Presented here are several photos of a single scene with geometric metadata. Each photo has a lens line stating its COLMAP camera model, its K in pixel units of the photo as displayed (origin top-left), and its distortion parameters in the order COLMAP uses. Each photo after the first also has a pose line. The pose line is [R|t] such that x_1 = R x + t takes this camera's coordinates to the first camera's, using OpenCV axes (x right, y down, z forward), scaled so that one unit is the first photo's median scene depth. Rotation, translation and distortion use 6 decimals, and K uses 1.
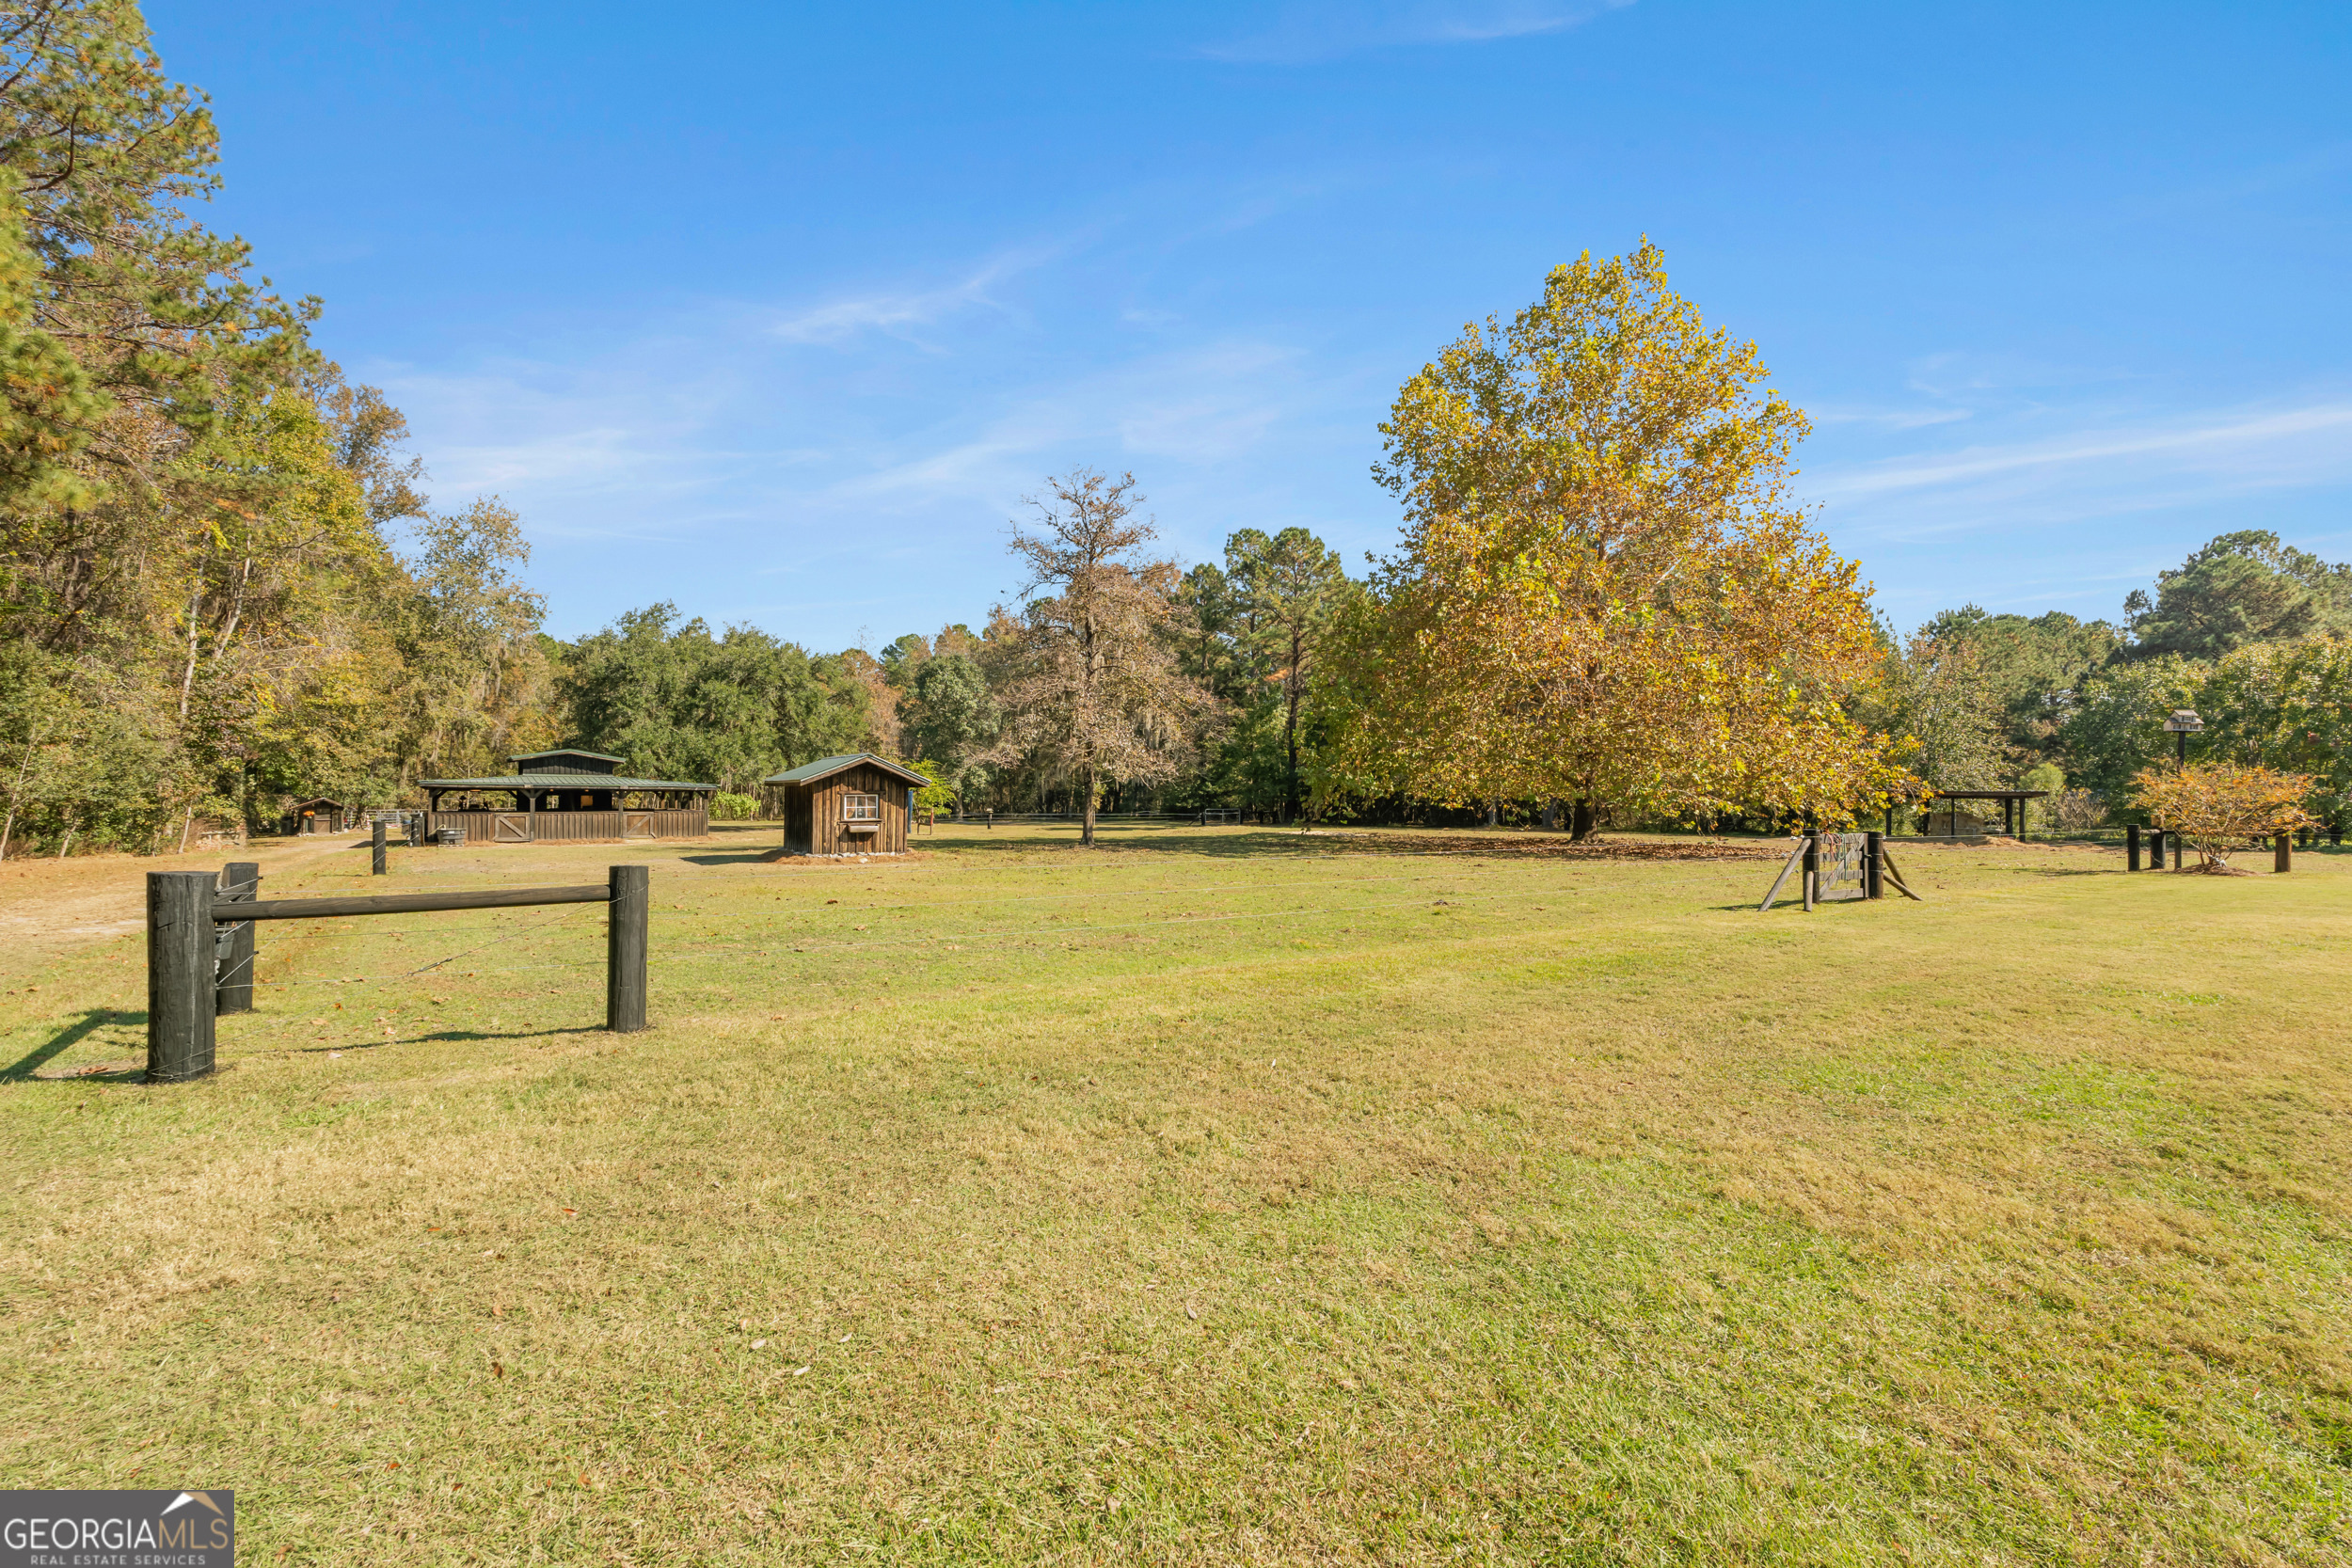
lens RADIAL K [[1048.6, 0, 1173.5], [0, 1048.6, 789.2], [0, 0, 1]] dist [-0.004007, 0.001087]
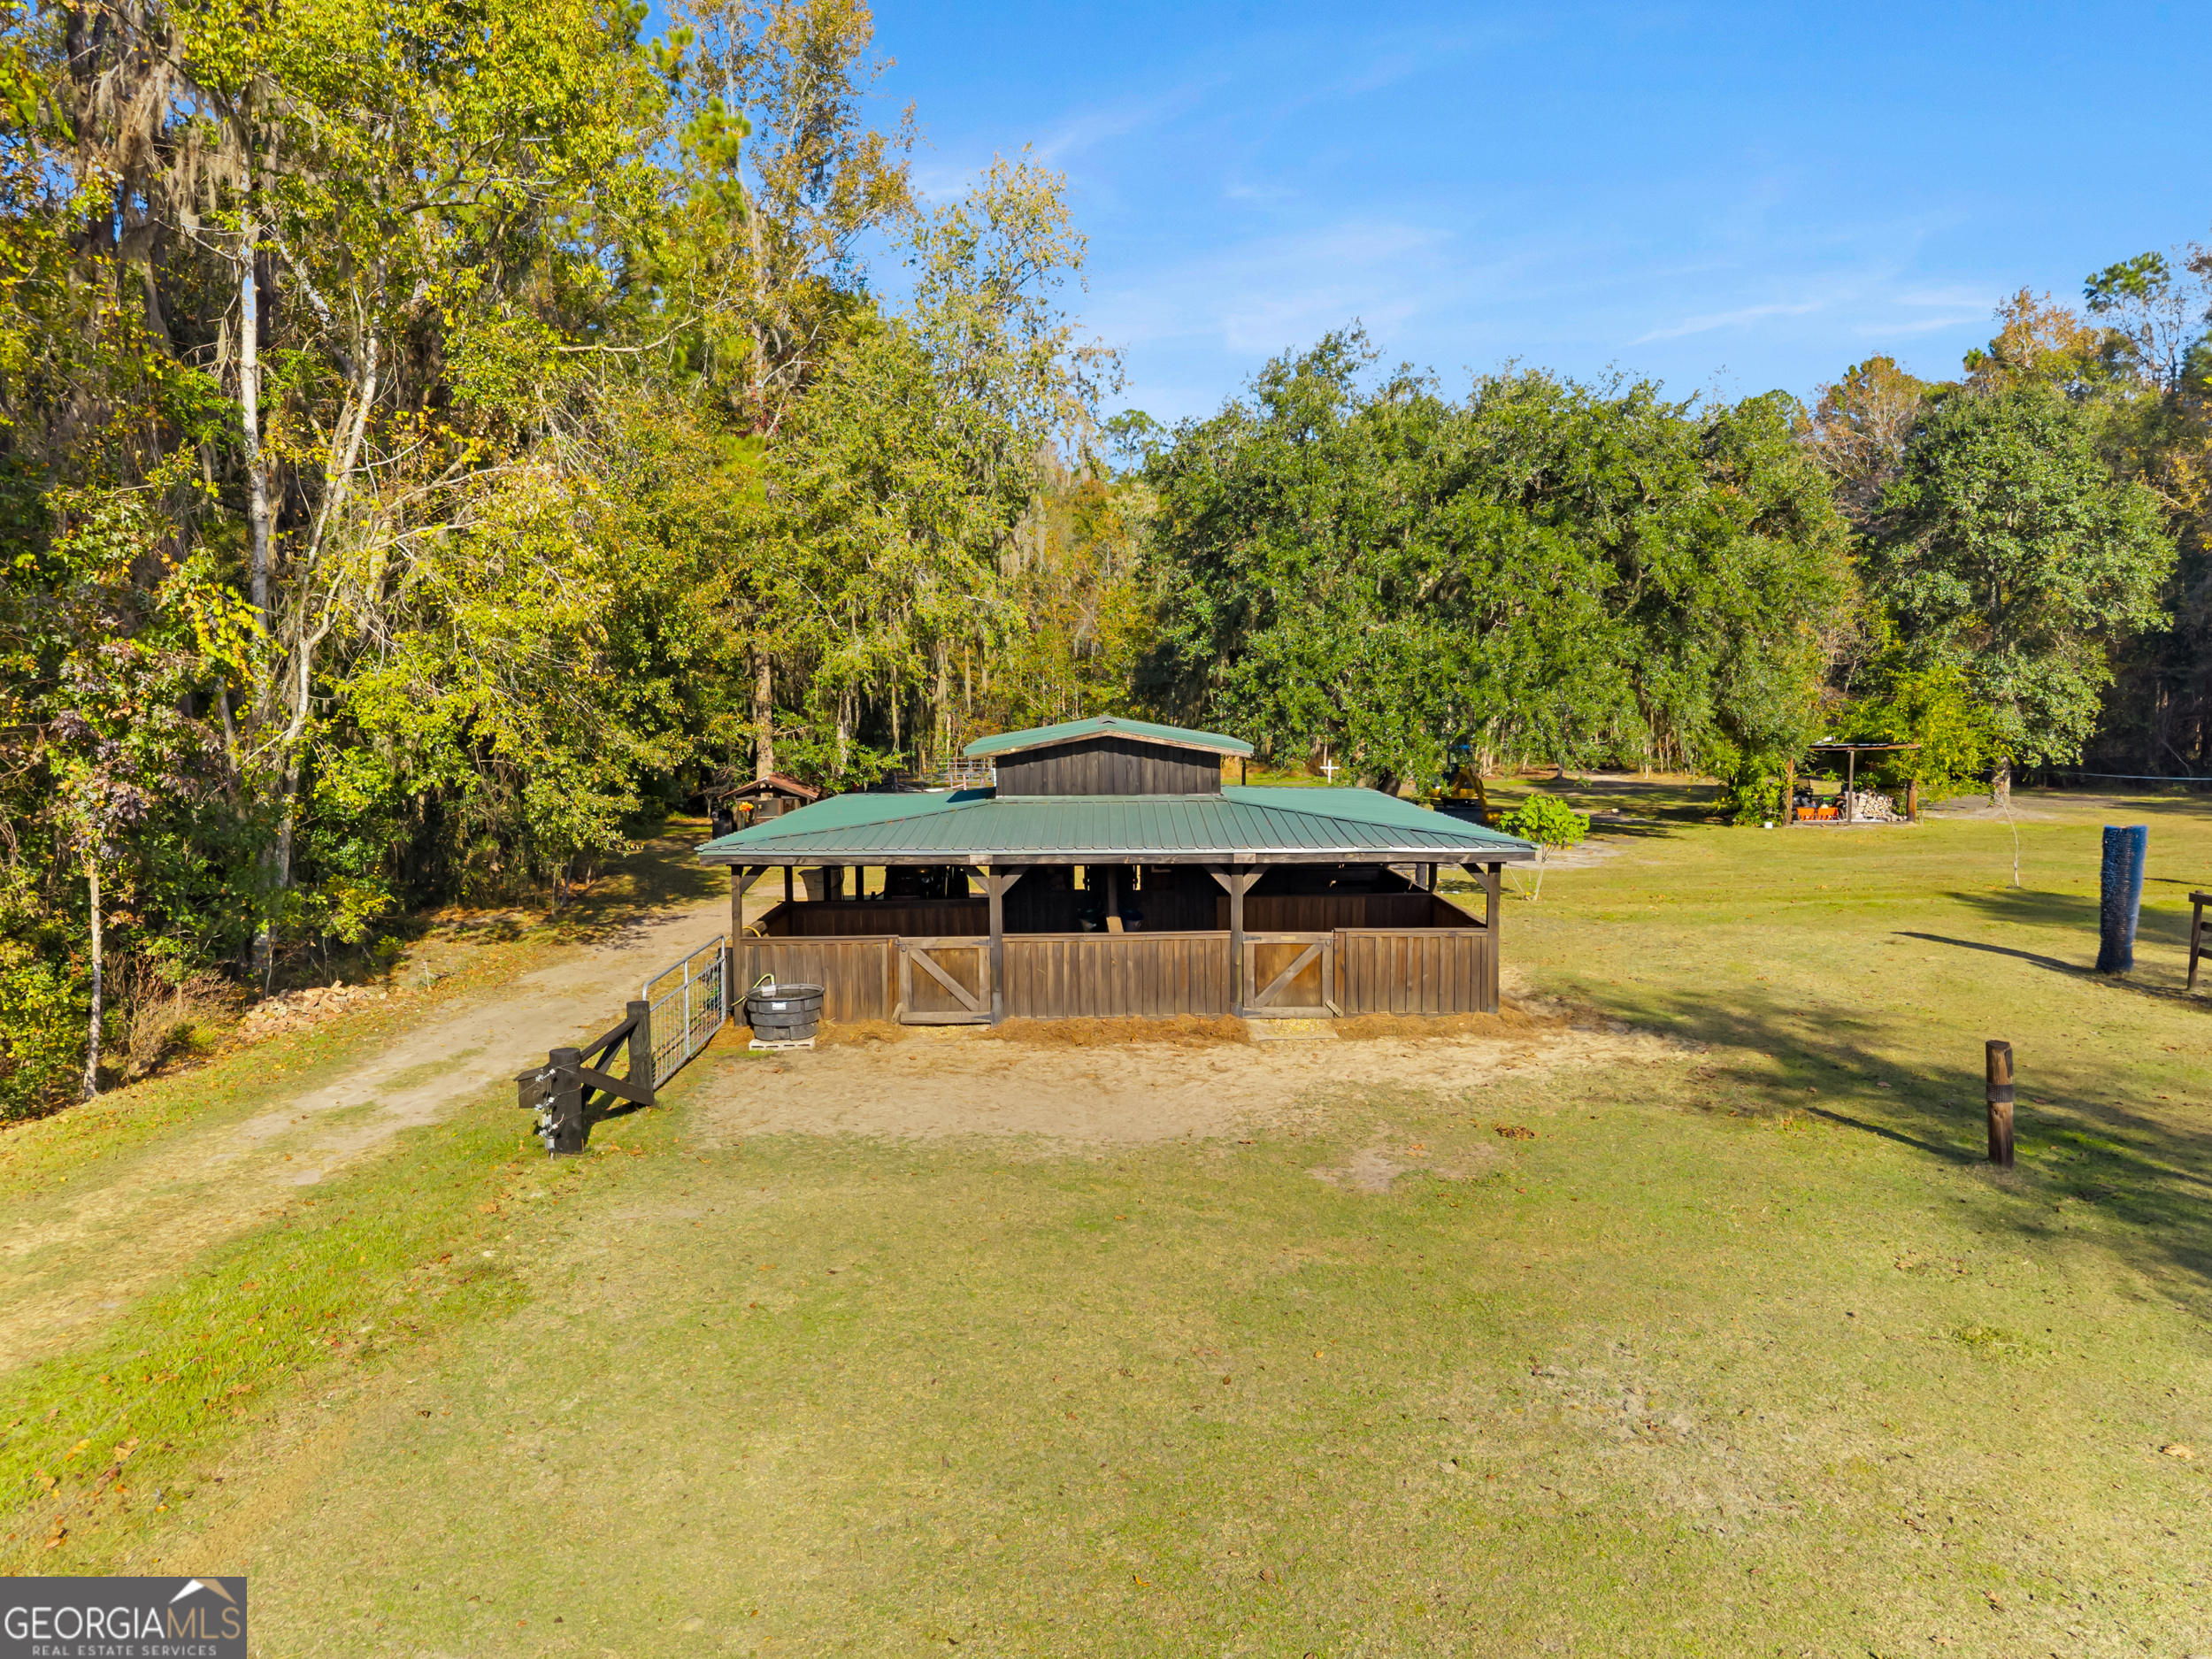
lens RADIAL K [[1551.6, 0, 1104.4], [0, 1551.6, 823.7], [0, 0, 1]] dist [0.006439, -0.002162]
pose [[0.826042, 0.040357, -0.562162, -0.207138], [0.018529, 0.994949, 0.098652, -0.039429], [0.563304, -0.091907, 0.821122, 0.412901]]
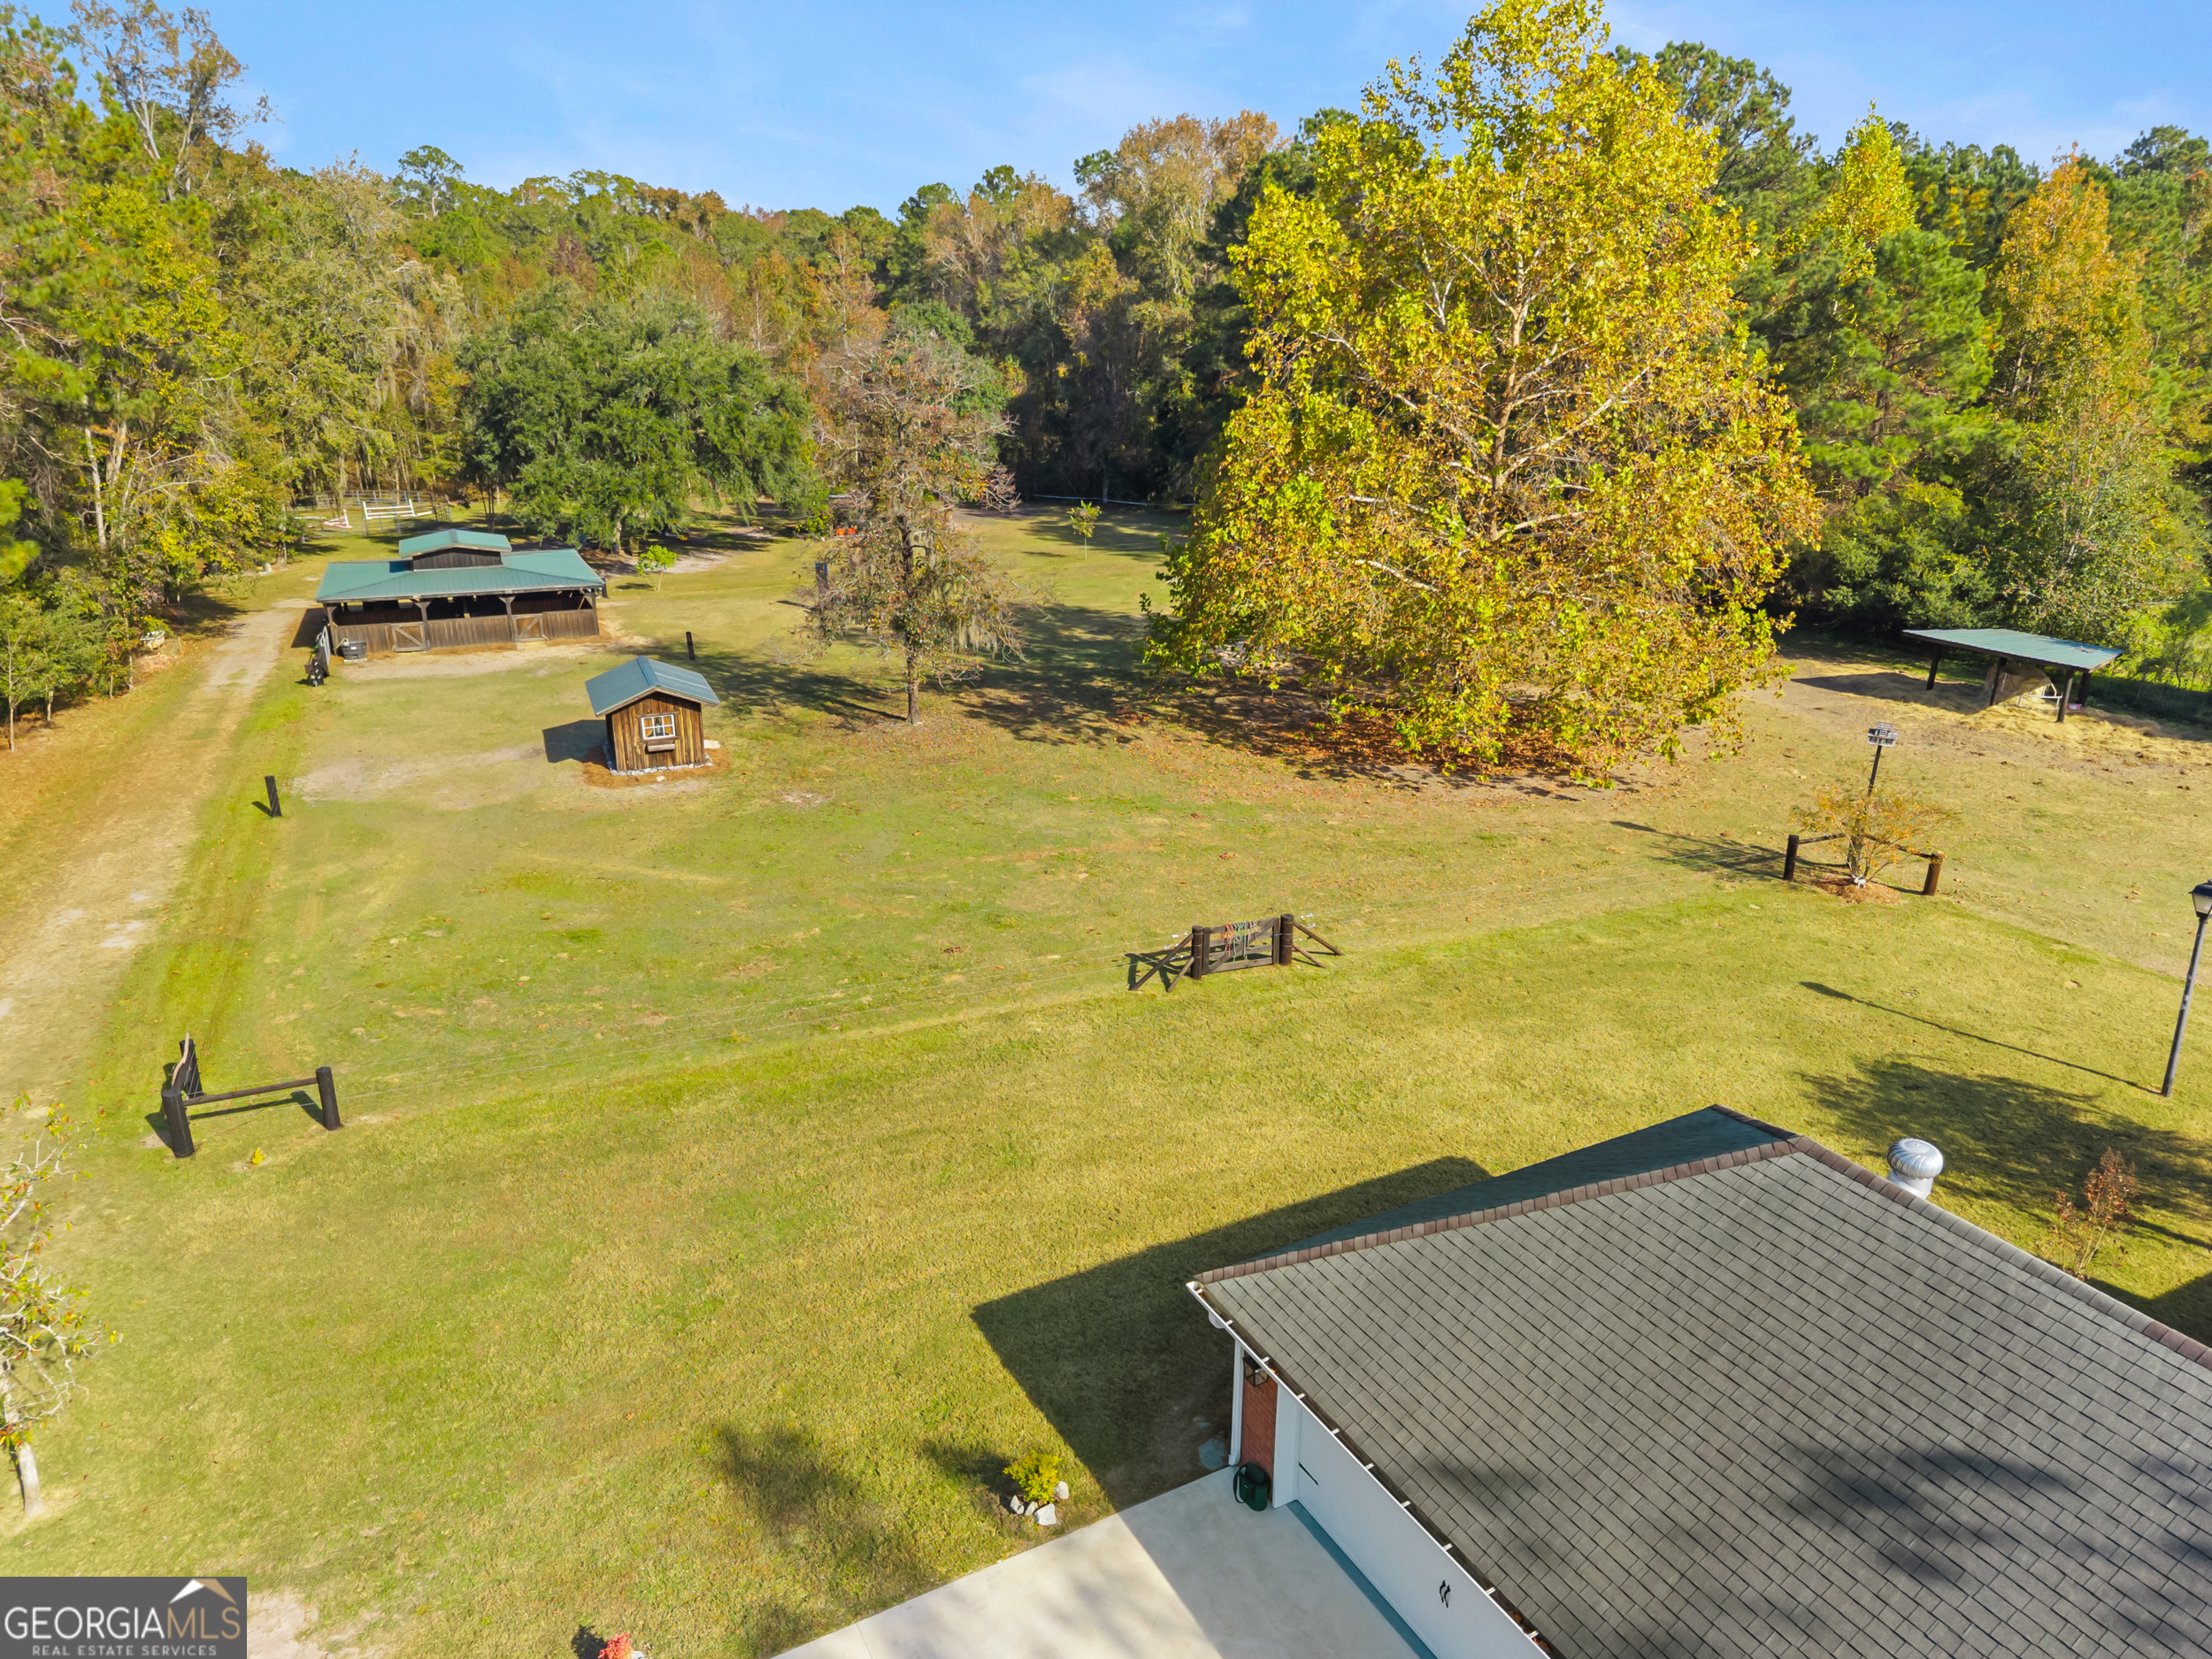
lens RADIAL K [[1533.0, 0, 1112.4], [0, 1533.0, 836.2], [0, 0, 1]] dist [0.003717, -0.000762]
pose [[0.980939, 0.058059, -0.185439, 0.205048], [0.005992, 0.944829, 0.327509, -0.170643], [0.194223, -0.322378, 0.926472, -0.191023]]
